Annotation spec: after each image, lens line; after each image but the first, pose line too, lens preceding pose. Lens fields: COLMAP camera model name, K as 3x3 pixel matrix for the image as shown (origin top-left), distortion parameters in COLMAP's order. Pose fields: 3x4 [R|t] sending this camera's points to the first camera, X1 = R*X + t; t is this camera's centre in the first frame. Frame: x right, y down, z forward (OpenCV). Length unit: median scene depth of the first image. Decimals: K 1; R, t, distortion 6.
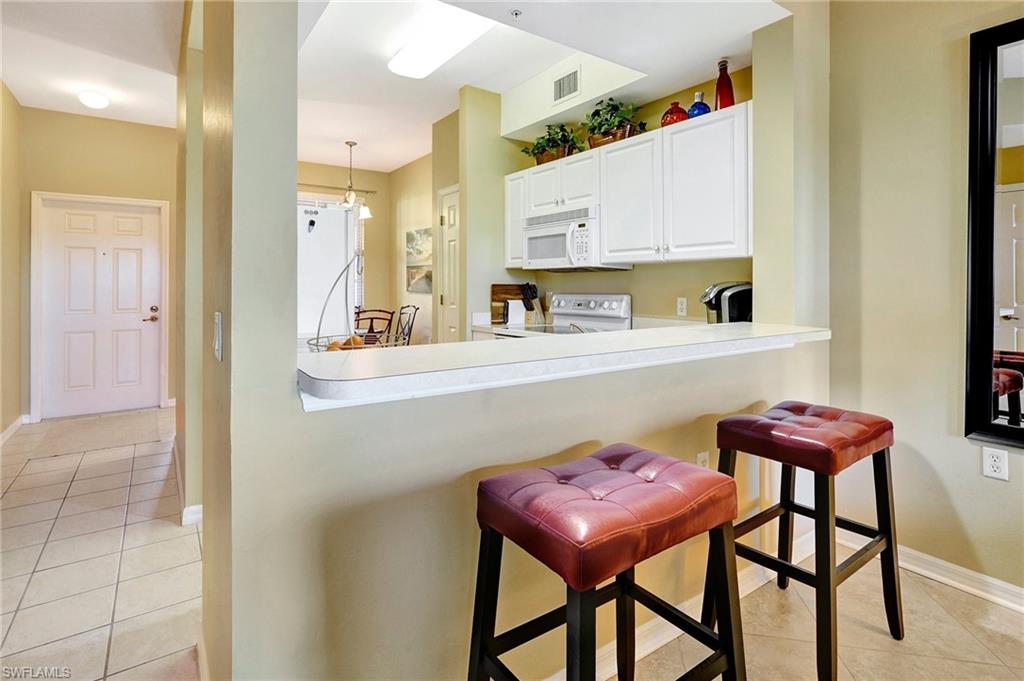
lens RADIAL K [[506.2, 0, 498.6], [0, 506.2, 289.3], [0, 0, 1]] dist [-0.000258, 0.000137]
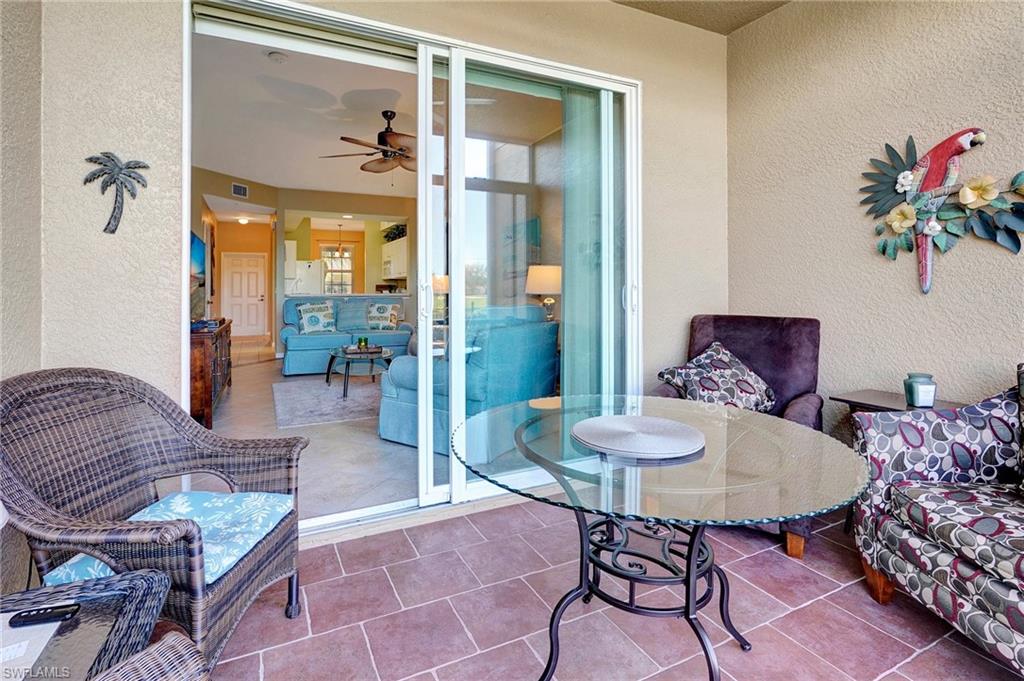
lens RADIAL K [[515.7, 0, 499.1], [0, 515.7, 305.5], [0, 0, 1]] dist [-0.002890, 0.001525]
pose [[0.988851, 0.000496, -0.148909, 1.041261], [0.001738, 0.999888, 0.014873, 0.059986], [0.148900, -0.014966, 0.988739, -1.634999]]
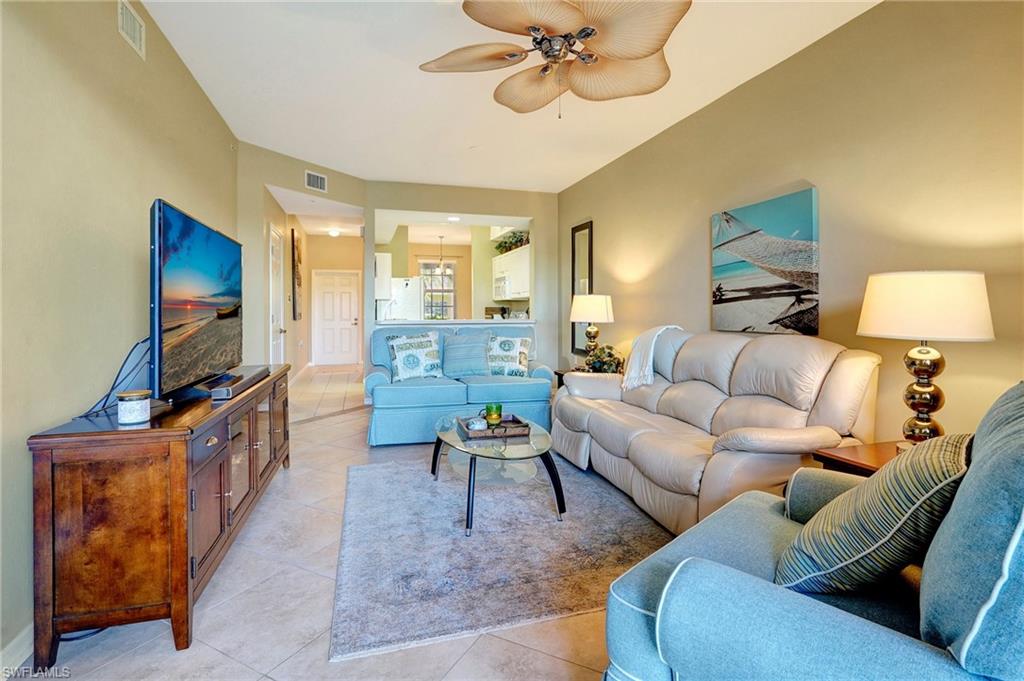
lens RADIAL K [[488.3, 0, 511.0], [0, 488.3, 334.0], [0, 0, 1]] dist [-0.000124, 0.000291]
pose [[0.956906, 0.012175, -0.290141, 0.715680], [-0.001852, 0.999356, 0.035826, 0.030369], [0.290391, -0.033745, 0.956313, -1.030386]]
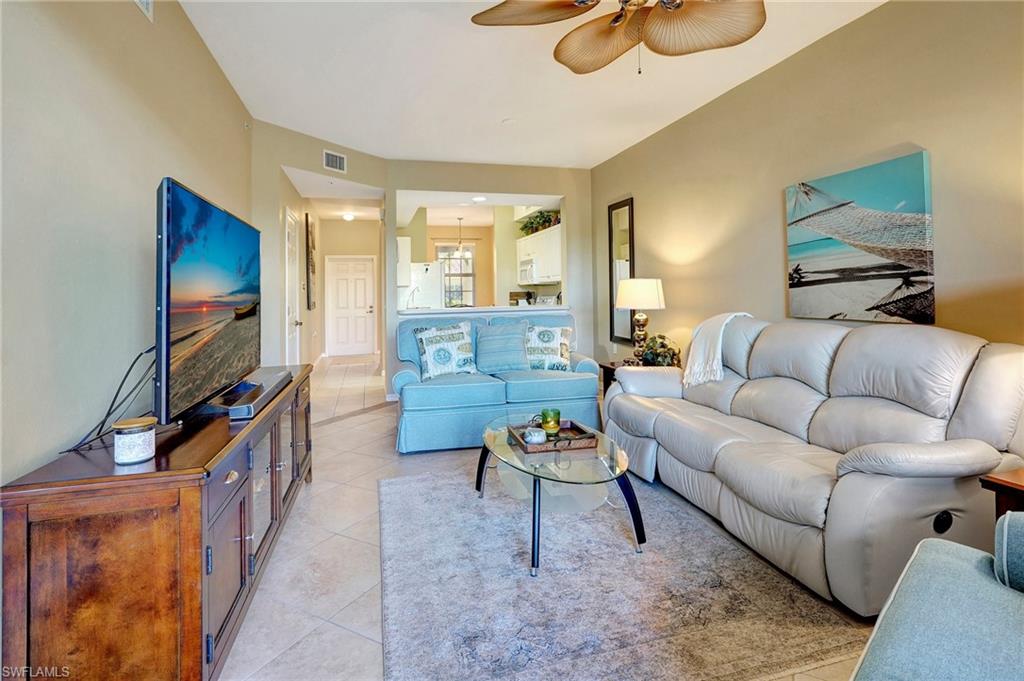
lens RADIAL K [[500.8, 0, 512.7], [0, 500.8, 300.9], [0, 0, 1]] dist [0.000759, 0.000625]
pose [[0.951069, -0.013915, -0.308665, 0.632122], [0.016113, 0.999860, 0.004572, 0.017118], [0.308559, -0.009321, 0.951160, -0.966819]]
